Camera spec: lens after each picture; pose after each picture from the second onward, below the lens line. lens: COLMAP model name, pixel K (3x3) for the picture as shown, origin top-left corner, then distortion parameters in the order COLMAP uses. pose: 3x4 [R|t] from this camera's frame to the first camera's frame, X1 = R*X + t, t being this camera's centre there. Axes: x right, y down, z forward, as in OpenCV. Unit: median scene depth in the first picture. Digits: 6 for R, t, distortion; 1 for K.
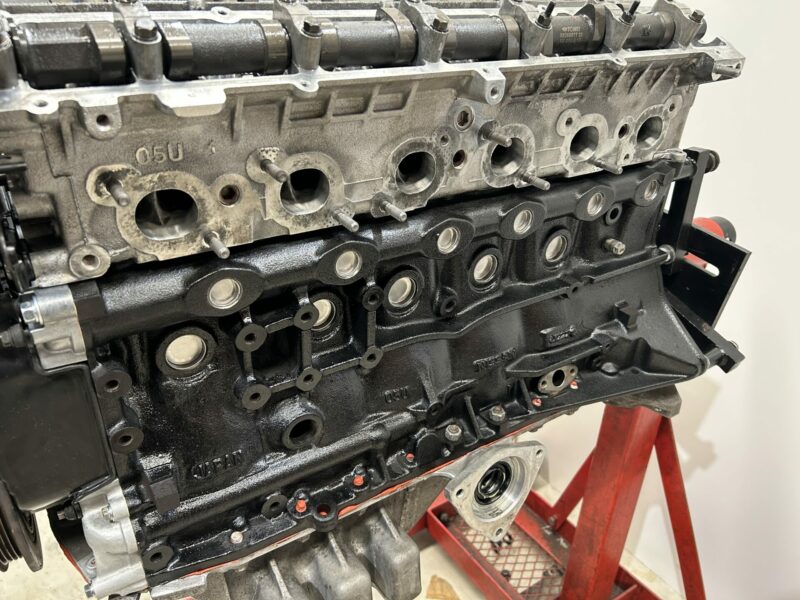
lens RADIAL K [[595.0, 0, 400.0], [0, 595.0, 300.0], [0, 0, 1]] dist [0.050746, 0.000276]
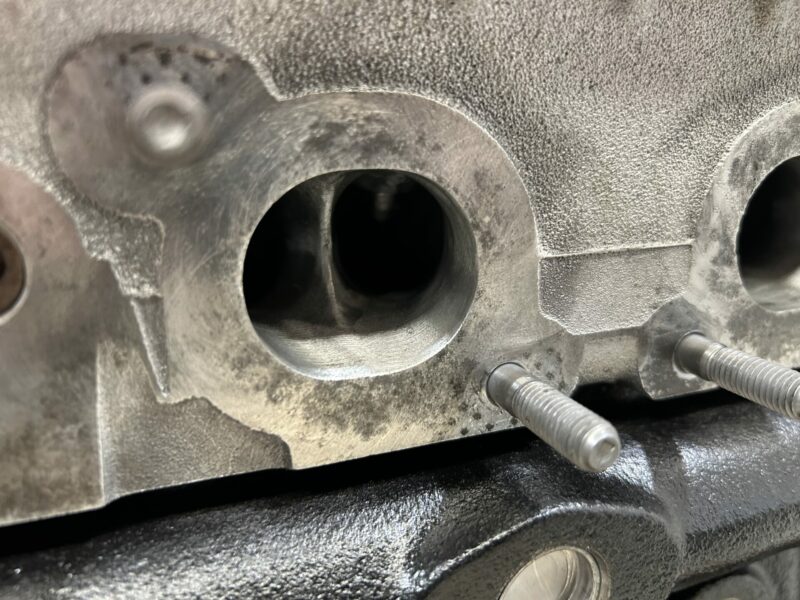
lens RADIAL K [[595.0, 0, 400.0], [0, 595.0, 300.0], [0, 0, 1]] dist [0.050746, 0.000276]
pose [[0.973675, -0.004283, -0.227899, -0.092412], [-0.058941, 0.961088, -0.269882, -0.108889], [0.220187, 0.276210, 0.935535, 0.760888]]
